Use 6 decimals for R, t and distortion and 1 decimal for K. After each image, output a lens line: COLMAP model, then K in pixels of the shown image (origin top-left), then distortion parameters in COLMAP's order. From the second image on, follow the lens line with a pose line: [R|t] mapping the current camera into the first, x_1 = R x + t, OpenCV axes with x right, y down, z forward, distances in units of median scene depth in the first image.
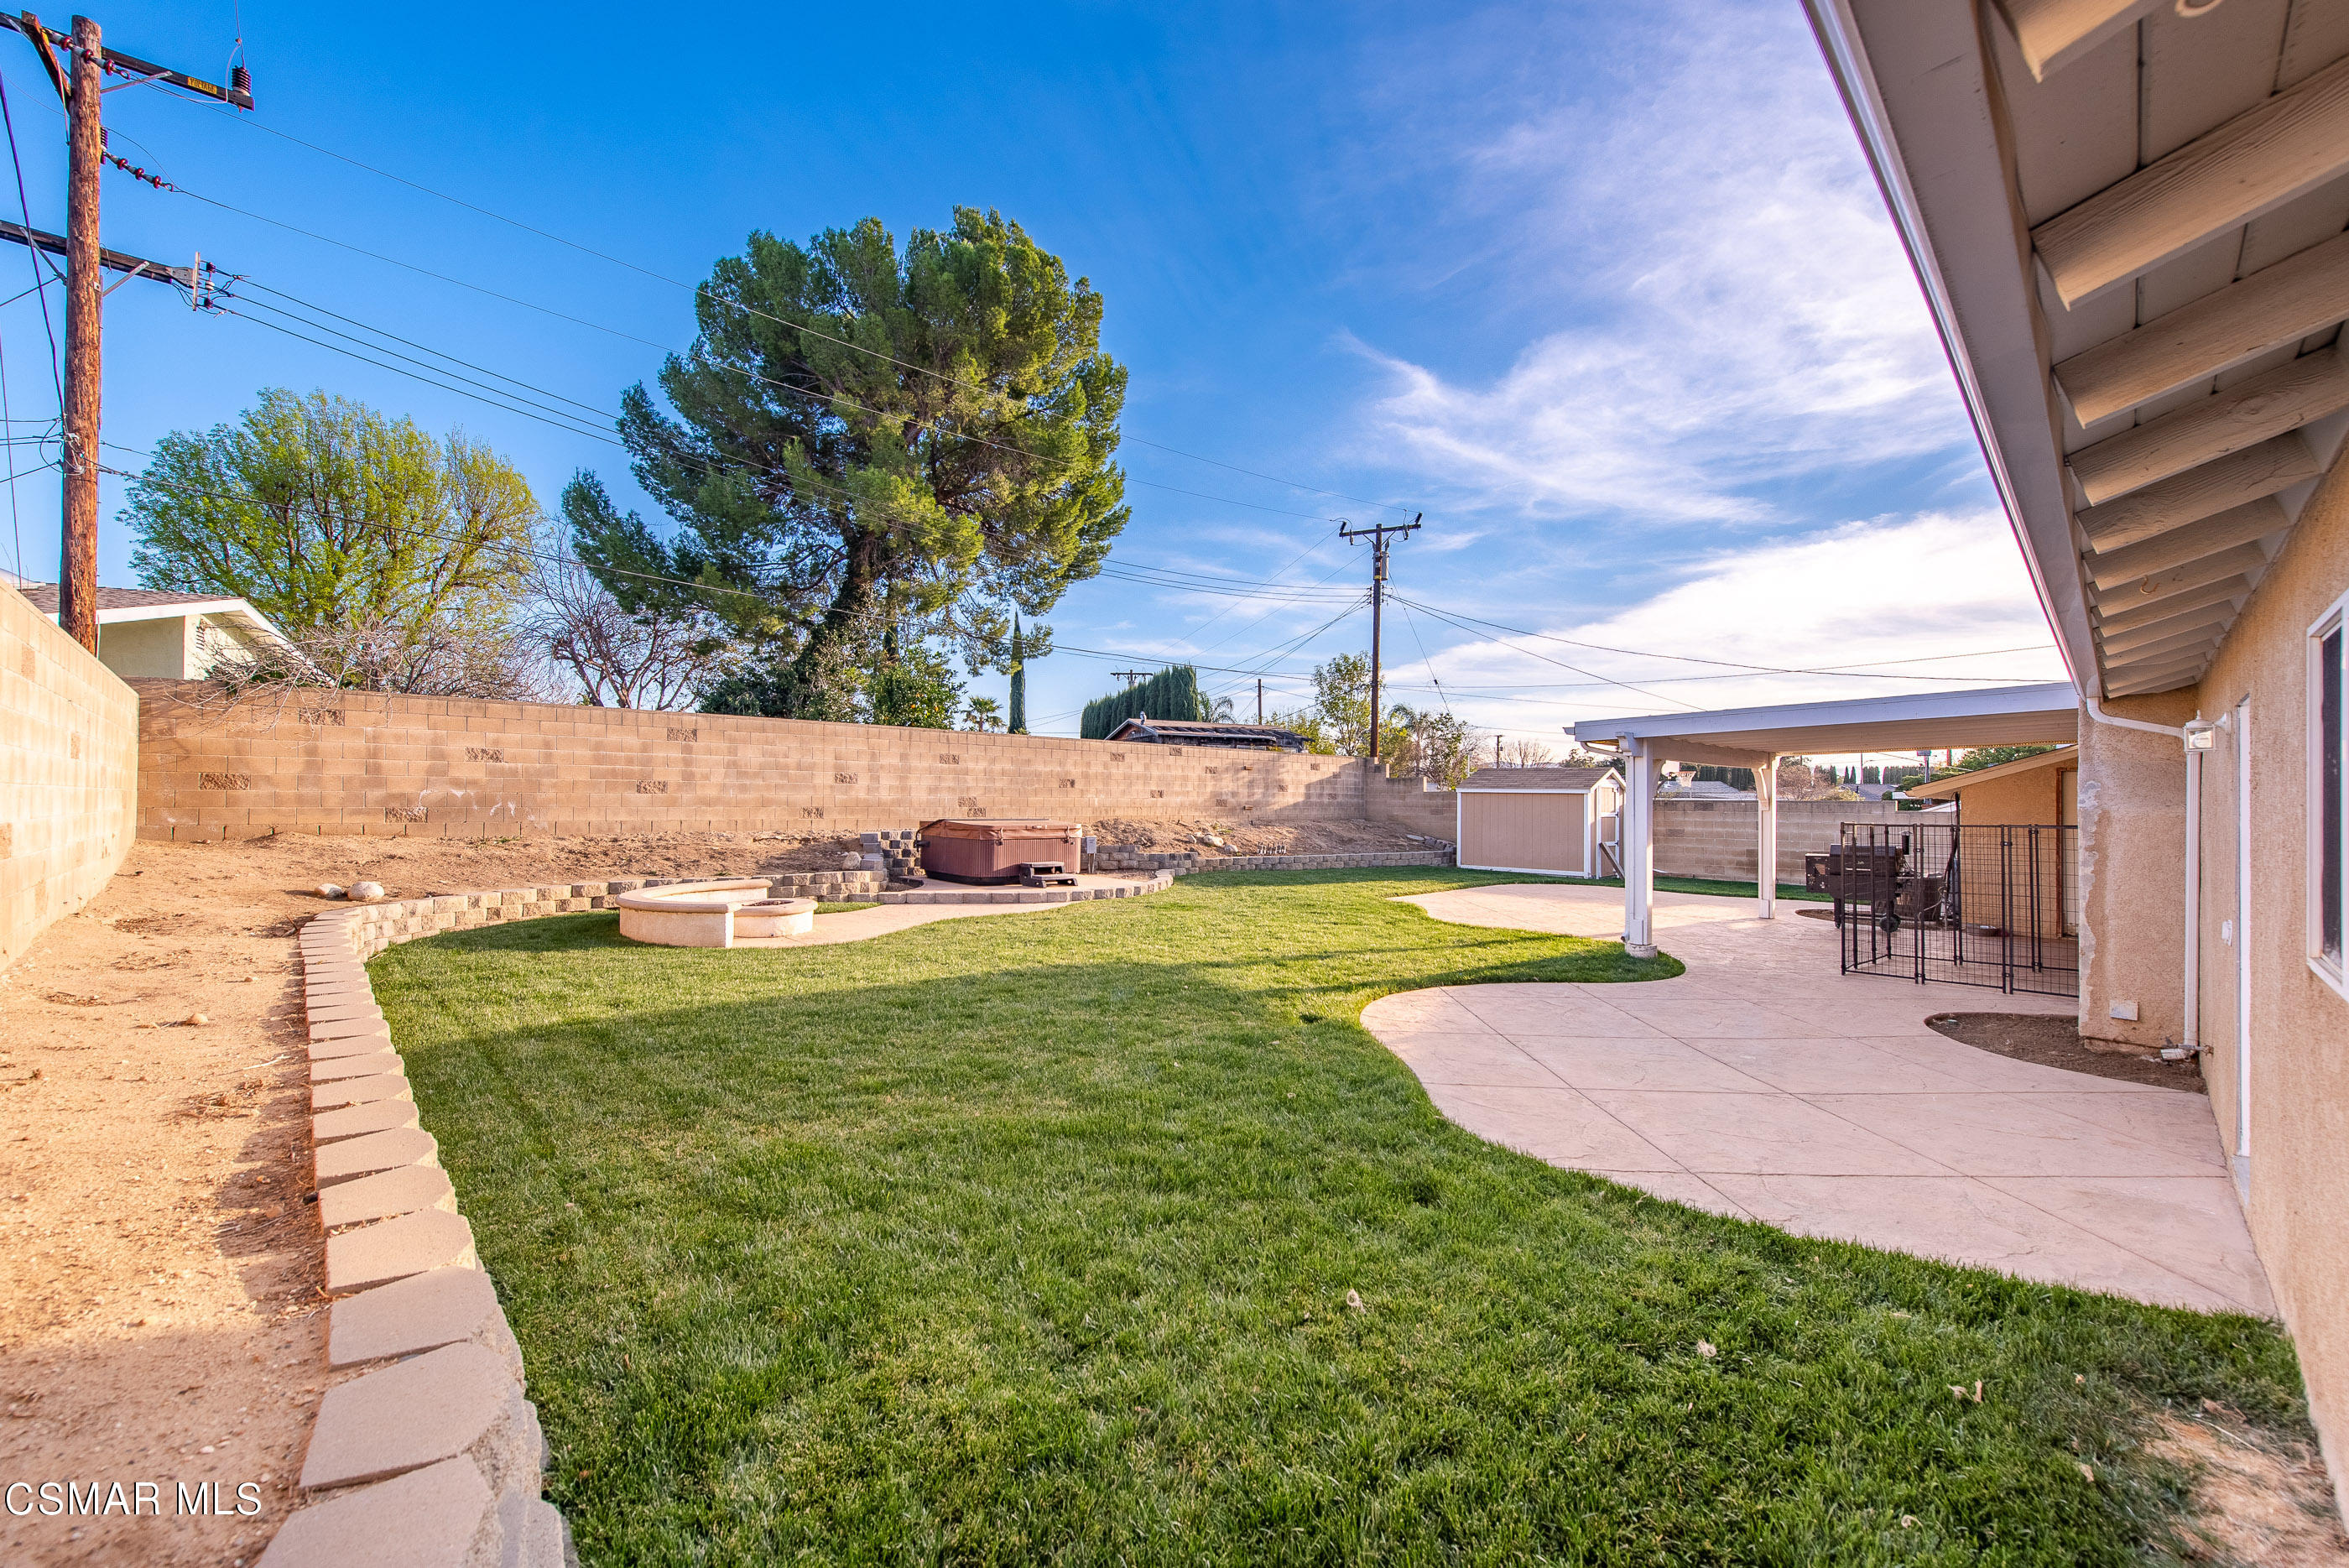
lens RADIAL K [[924.6, 0, 1168.5], [0, 924.6, 786.3], [0, 0, 1]] dist [0.016858, -0.004595]
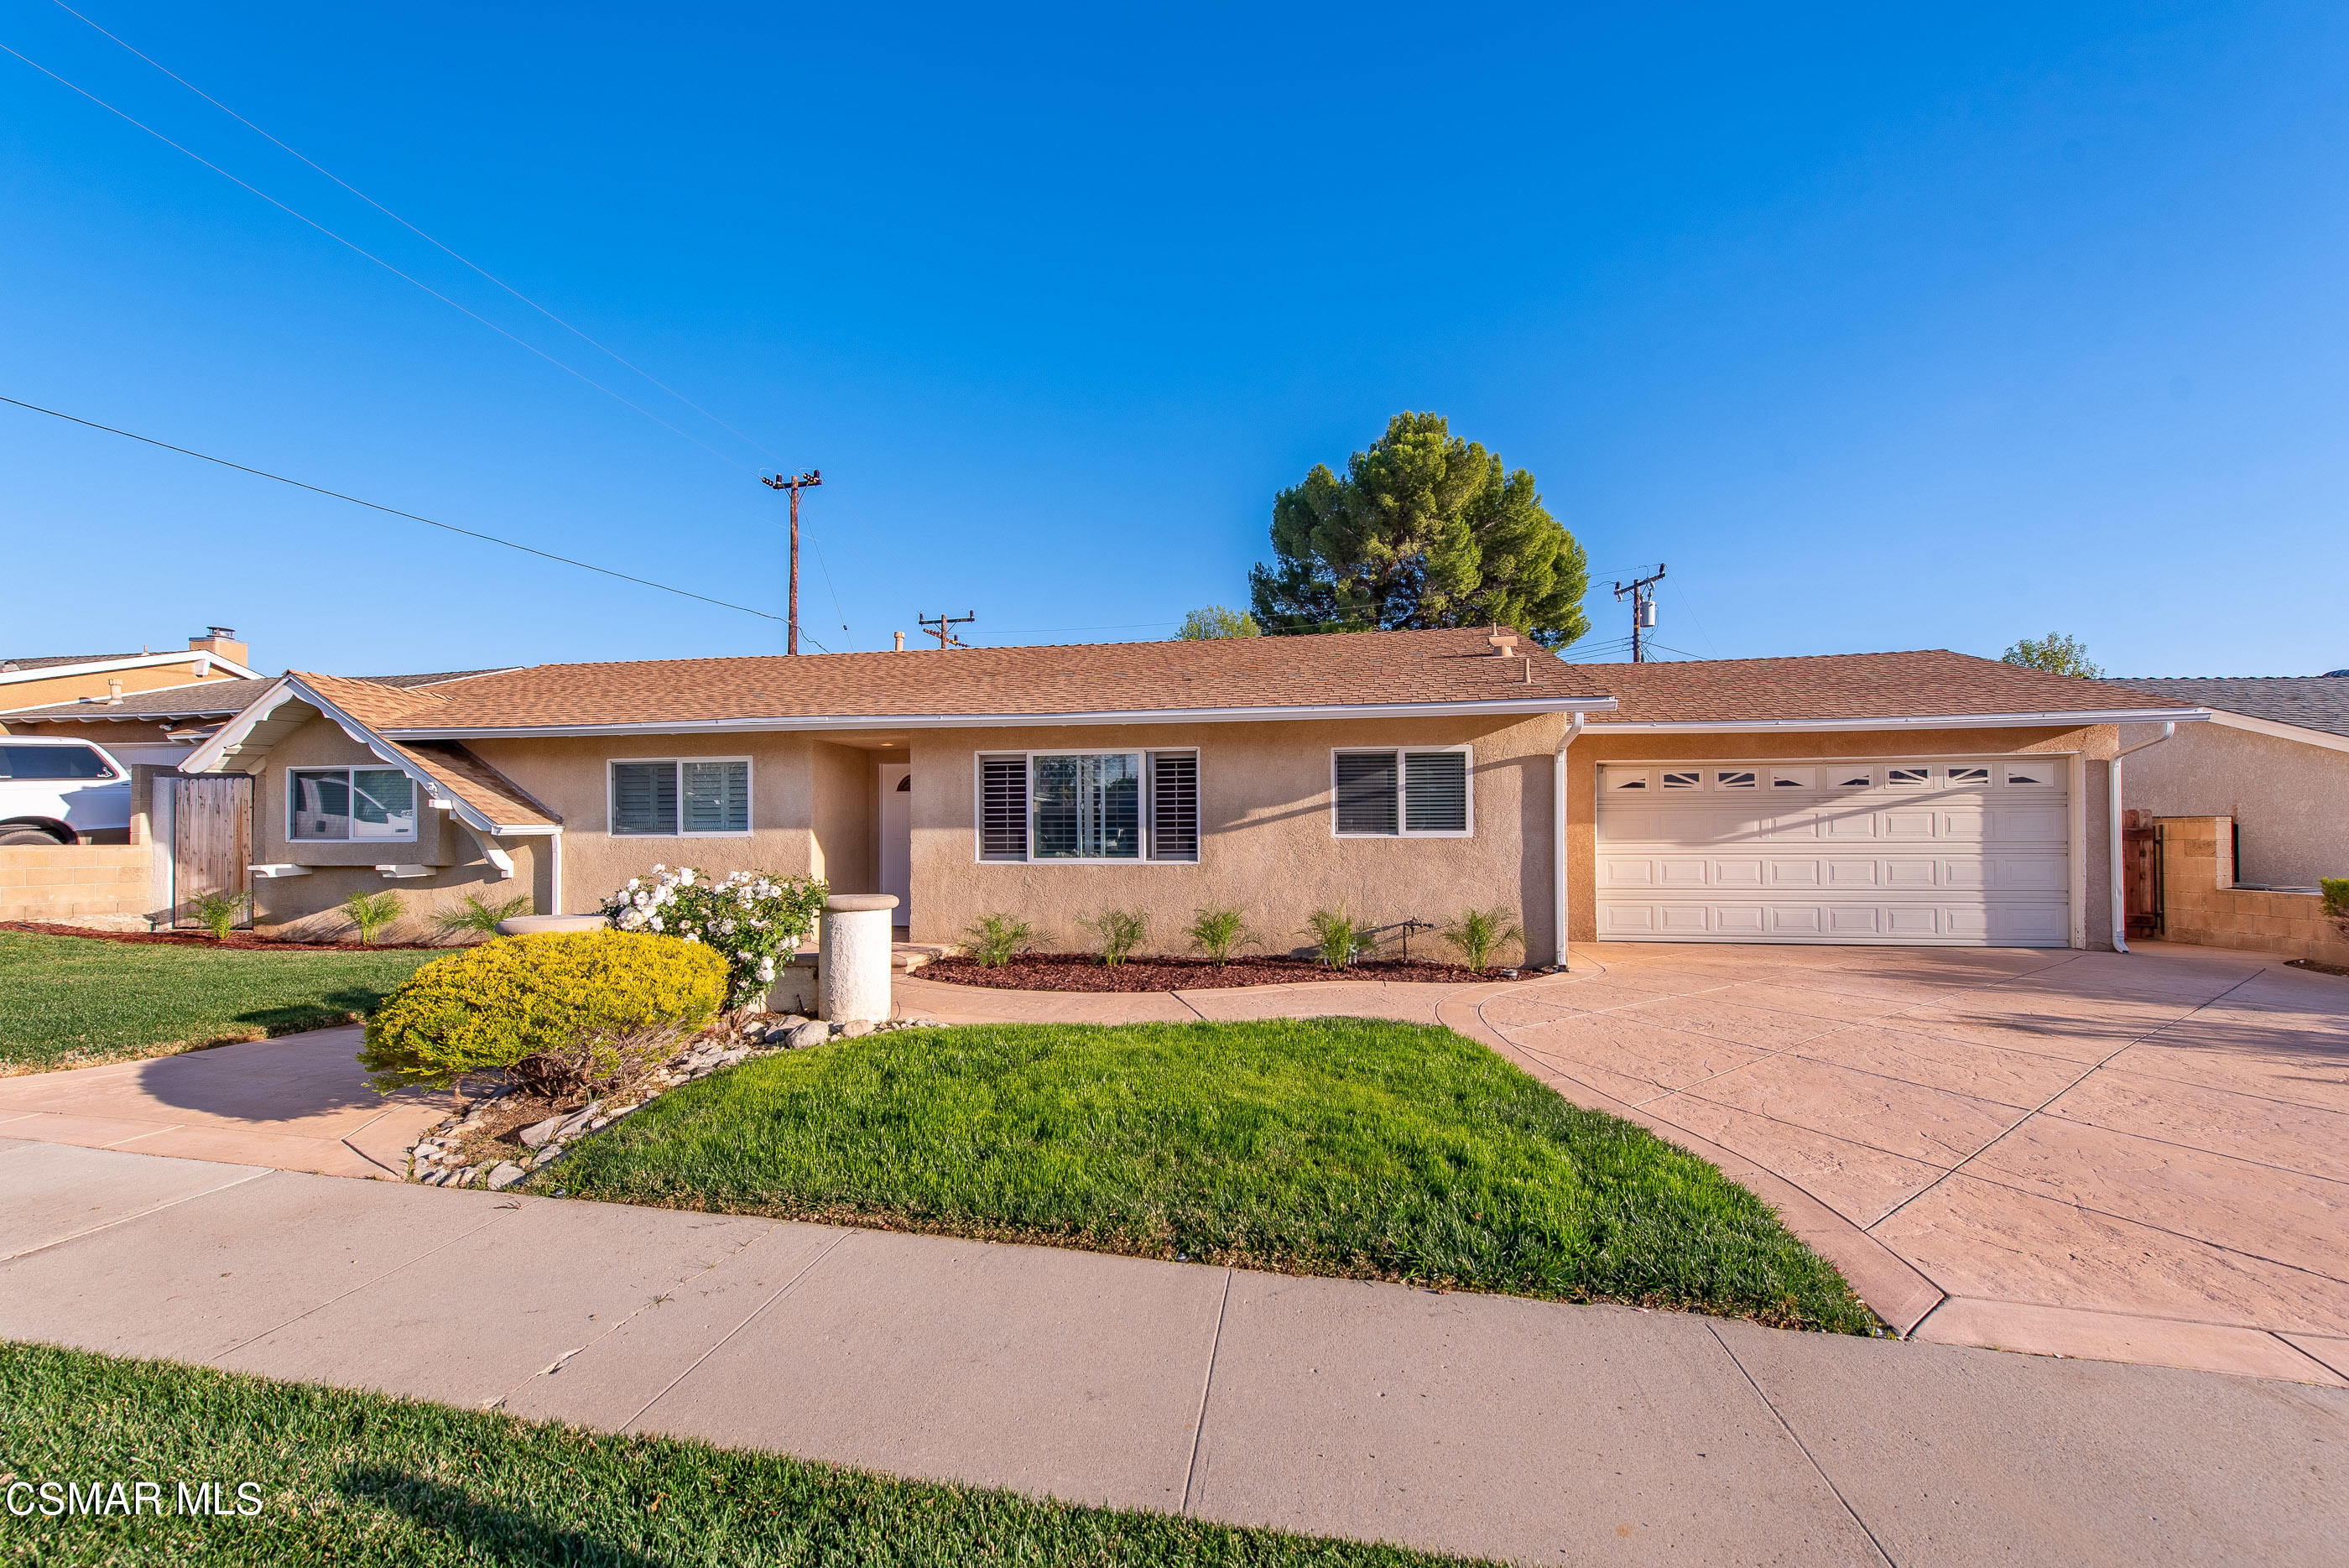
lens RADIAL K [[924.6, 0, 1180.0], [0, 924.6, 829.5], [0, 0, 1]] dist [0.016858, -0.004595]
pose [[0.588216, -0.020902, -0.808433, 1.118649], [0.024338, 0.999671, -0.008138, 0.027716], [0.808337, -0.014889, 0.588531, -0.183647]]
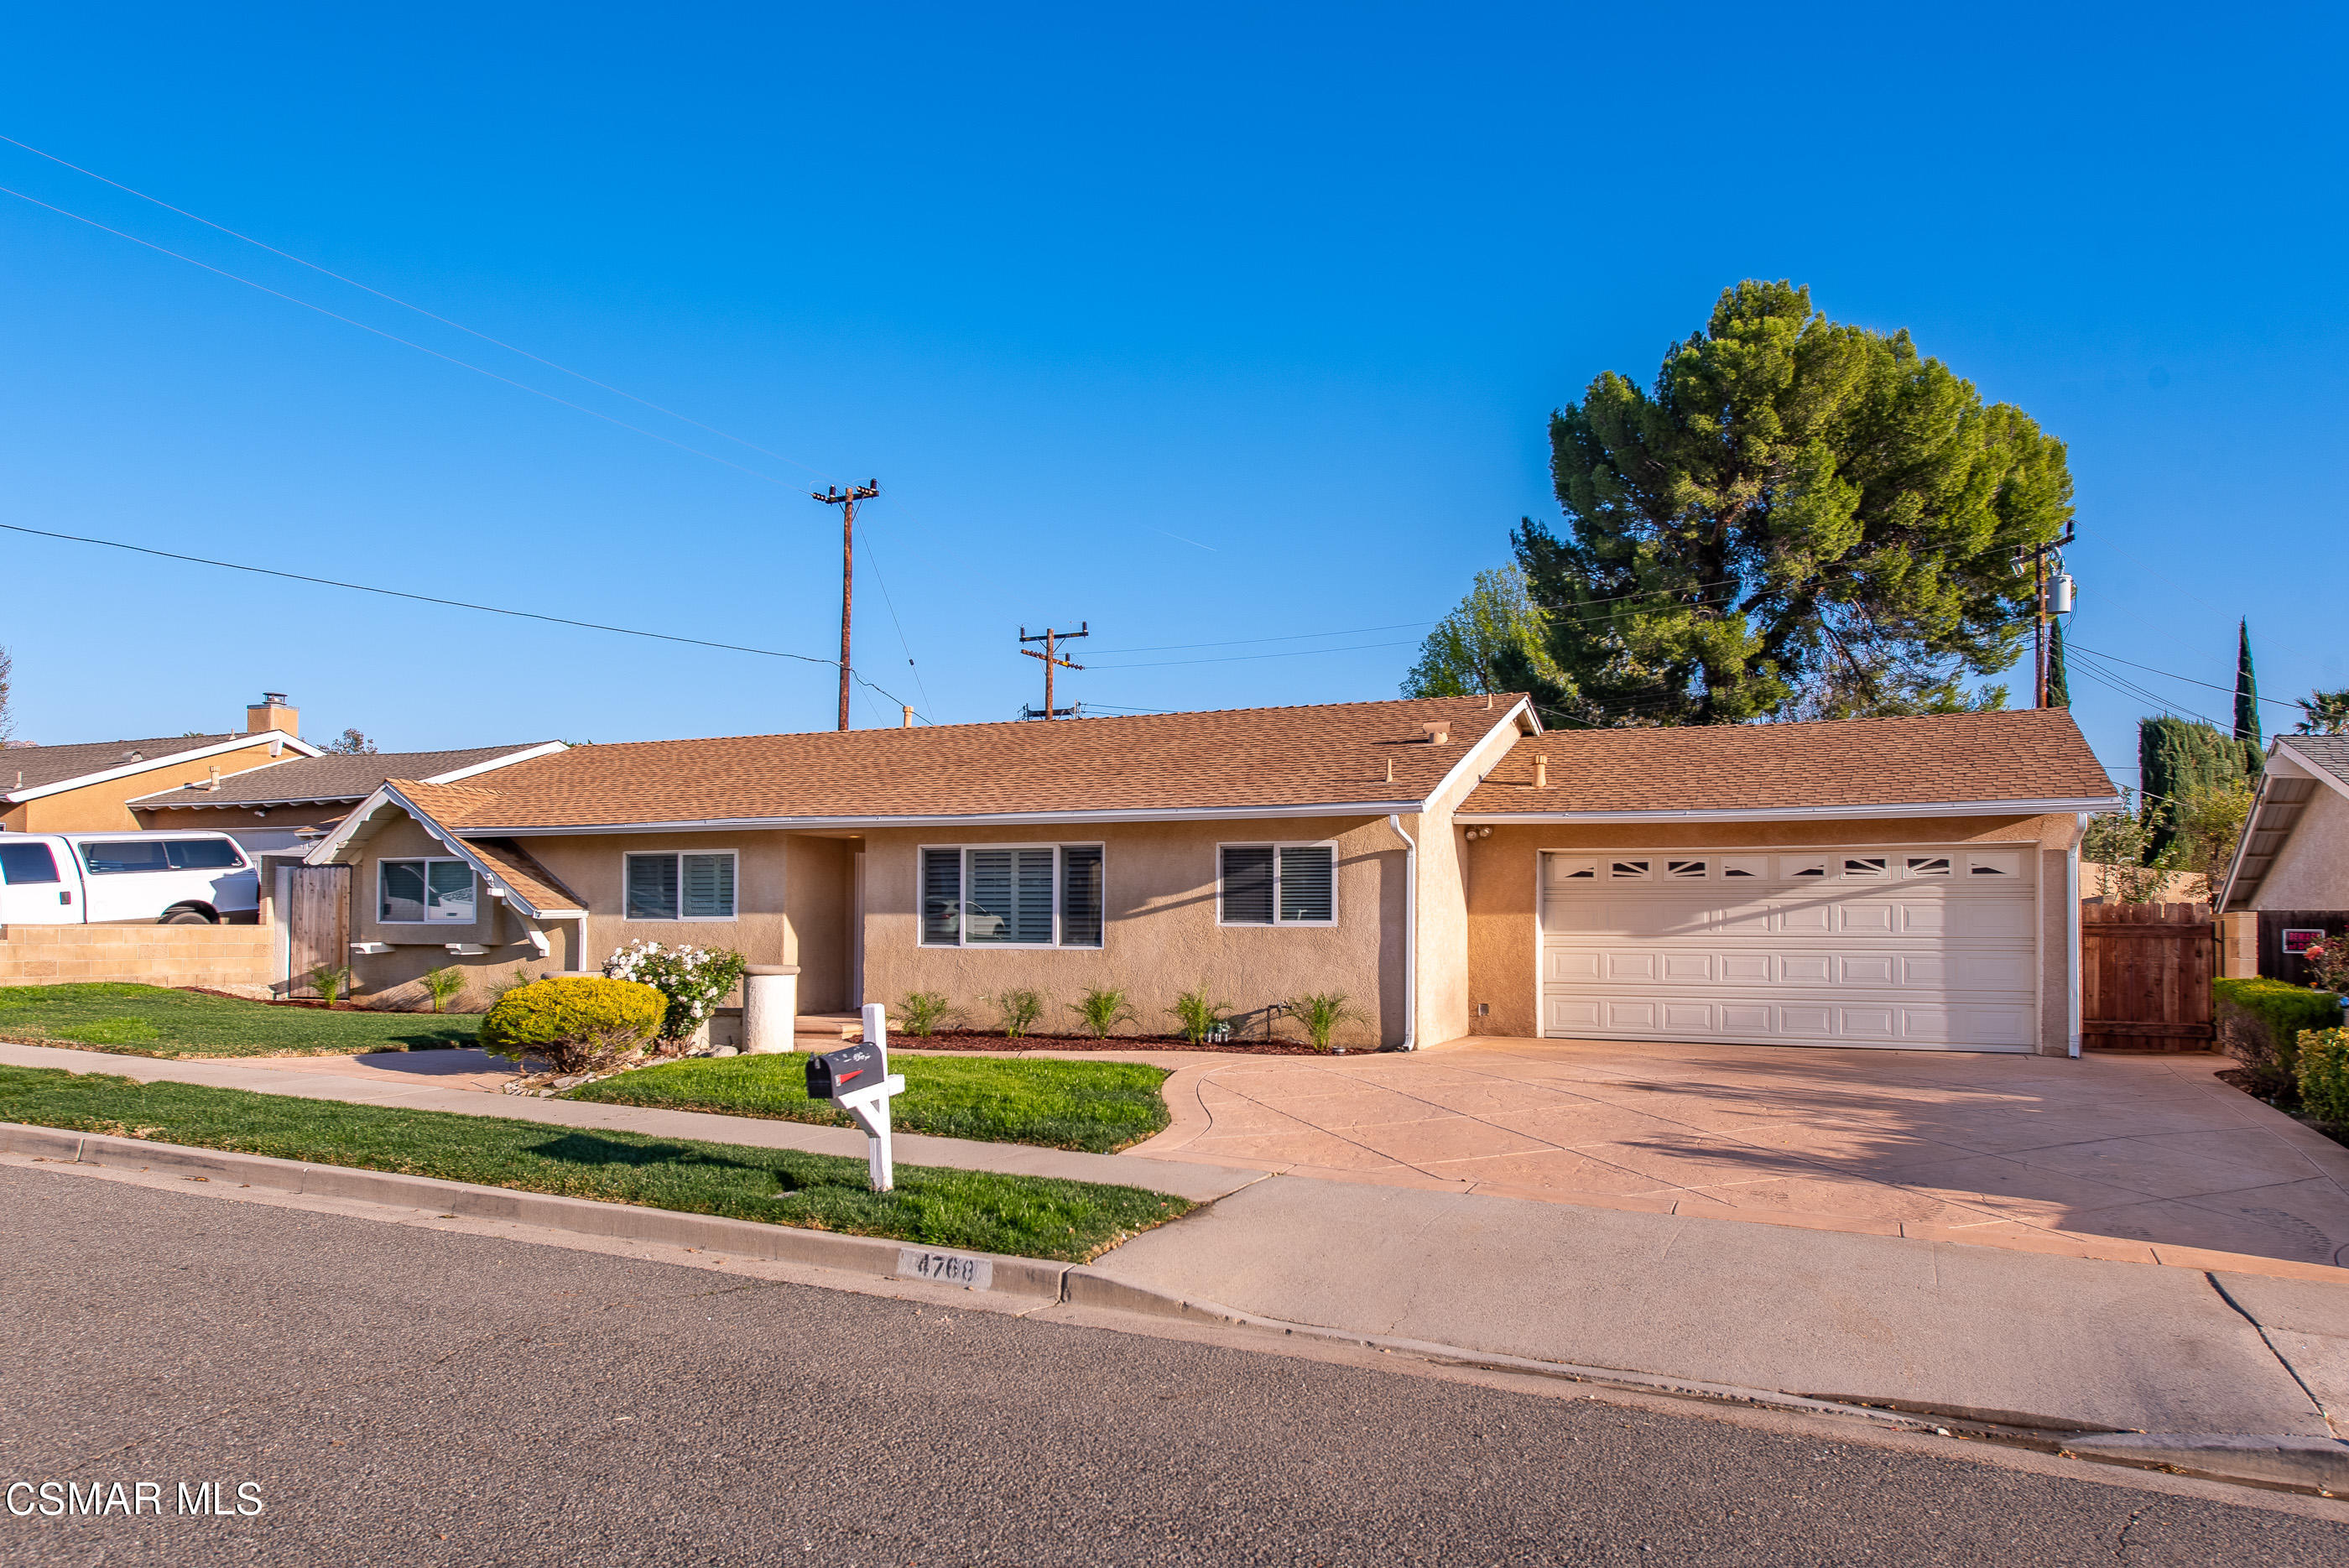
lens RADIAL K [[1551.5, 0, 1160.2], [0, 1551.5, 884.2], [0, 0, 1]] dist [0.023425, -0.009511]
pose [[0.375126, -0.036583, -0.926251, 1.538642], [0.015035, 0.999330, -0.033381, 0.034446], [0.926852, -0.001404, 0.375425, -0.190015]]
